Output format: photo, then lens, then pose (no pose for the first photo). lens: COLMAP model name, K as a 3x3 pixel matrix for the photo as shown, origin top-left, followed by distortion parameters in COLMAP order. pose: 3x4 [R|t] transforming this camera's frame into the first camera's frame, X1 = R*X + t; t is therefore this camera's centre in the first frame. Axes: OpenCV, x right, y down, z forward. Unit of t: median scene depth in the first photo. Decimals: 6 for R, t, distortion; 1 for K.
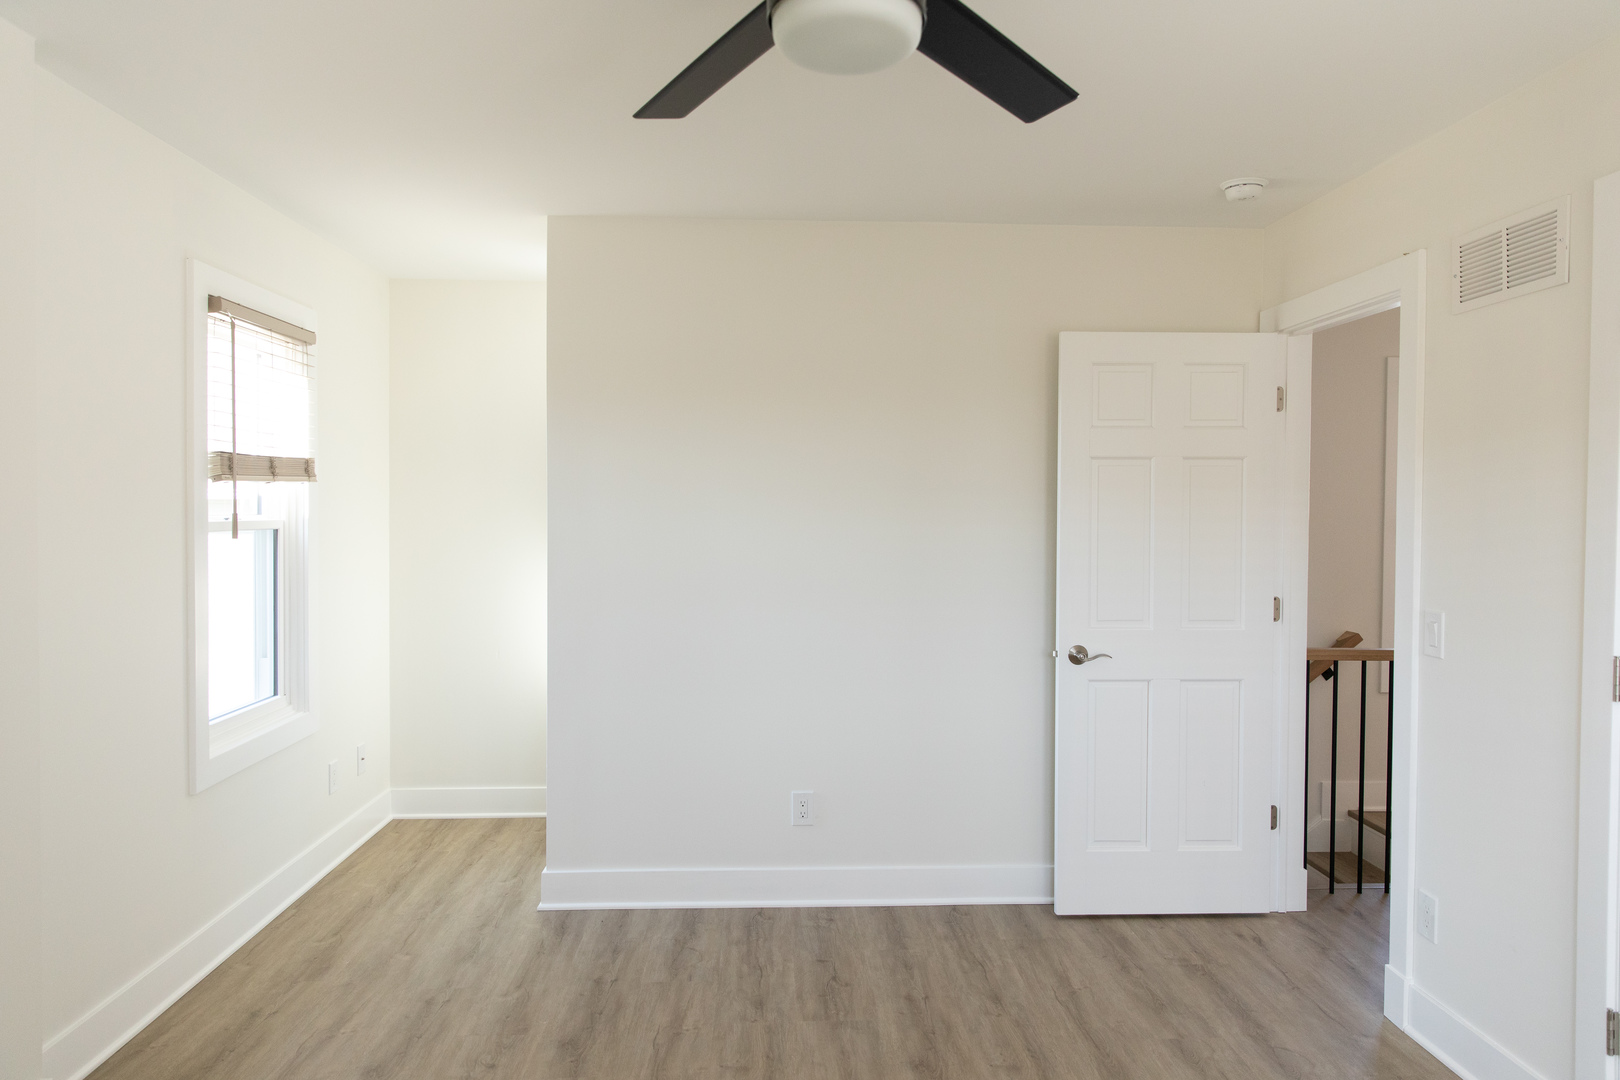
lens RADIAL K [[1065.9, 0, 817.3], [0, 1065.9, 539.1], [0, 0, 1]] dist [0.012963, -0.030067]
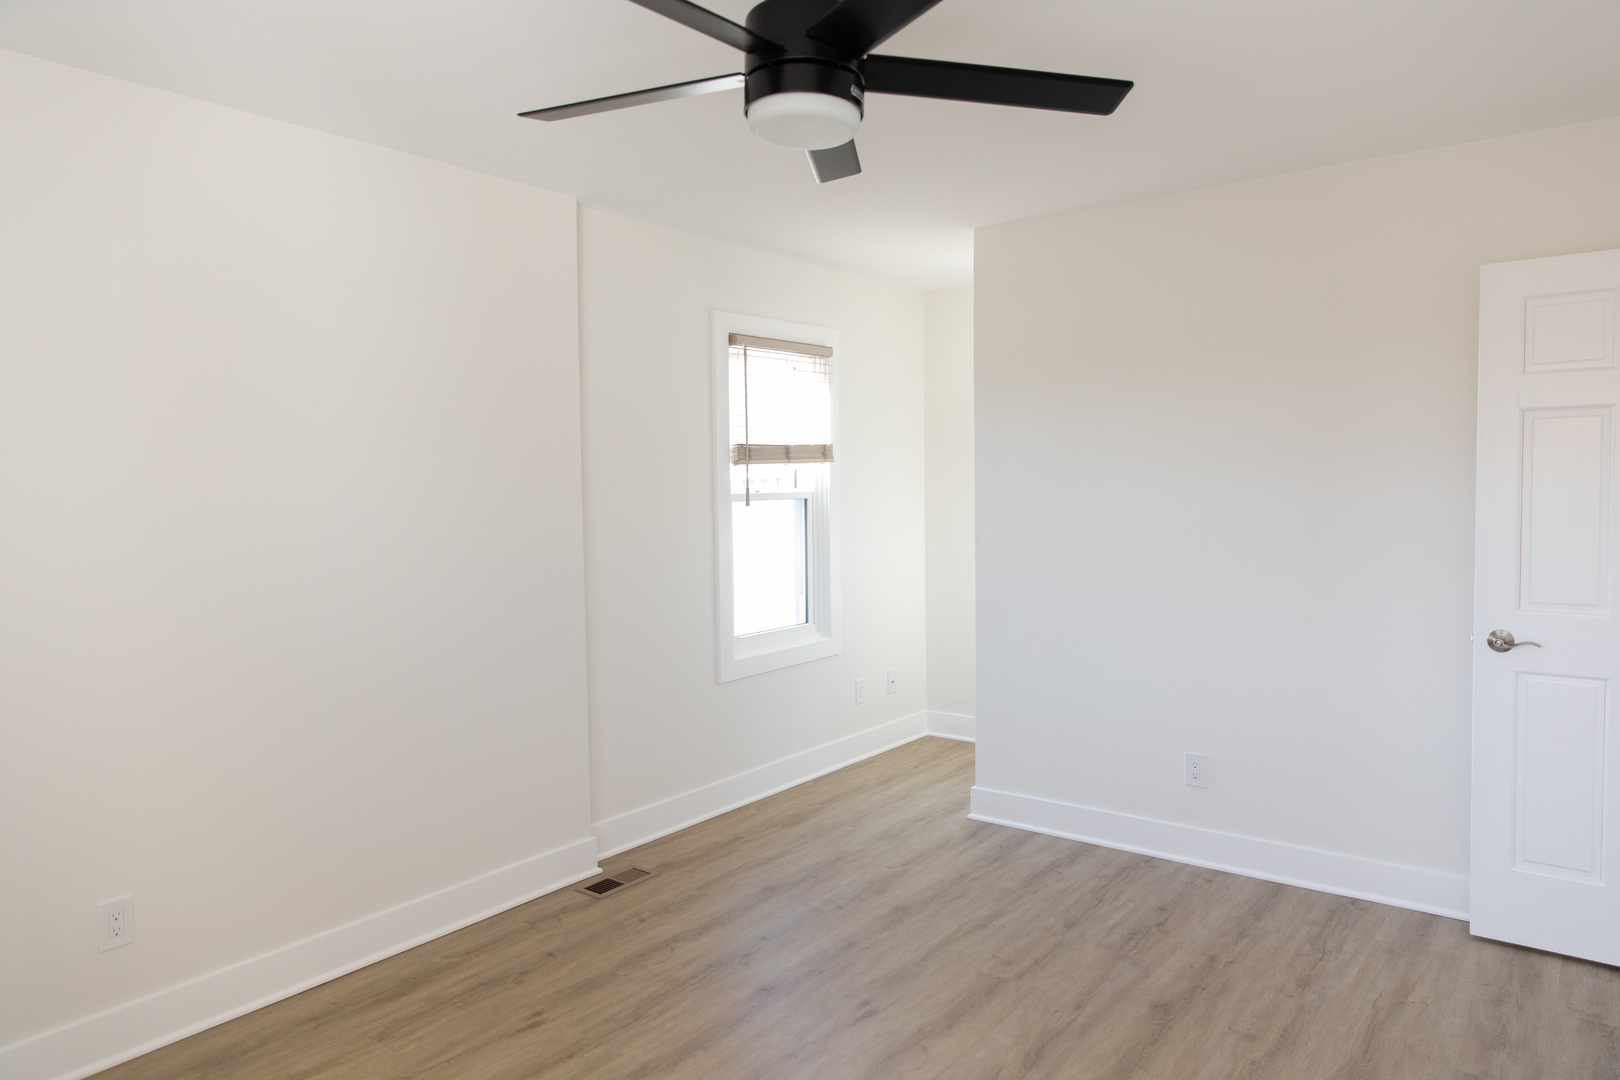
lens RADIAL K [[1046.6, 0, 810.2], [0, 1046.6, 575.4], [0, 0, 1]] dist [-0.061525, 0.037224]
pose [[0.756664, 0.042785, -0.652402, 0.379004], [0.000468, 0.997821, 0.065981, -0.000403], [0.653803, -0.050231, 0.754995, 0.019075]]
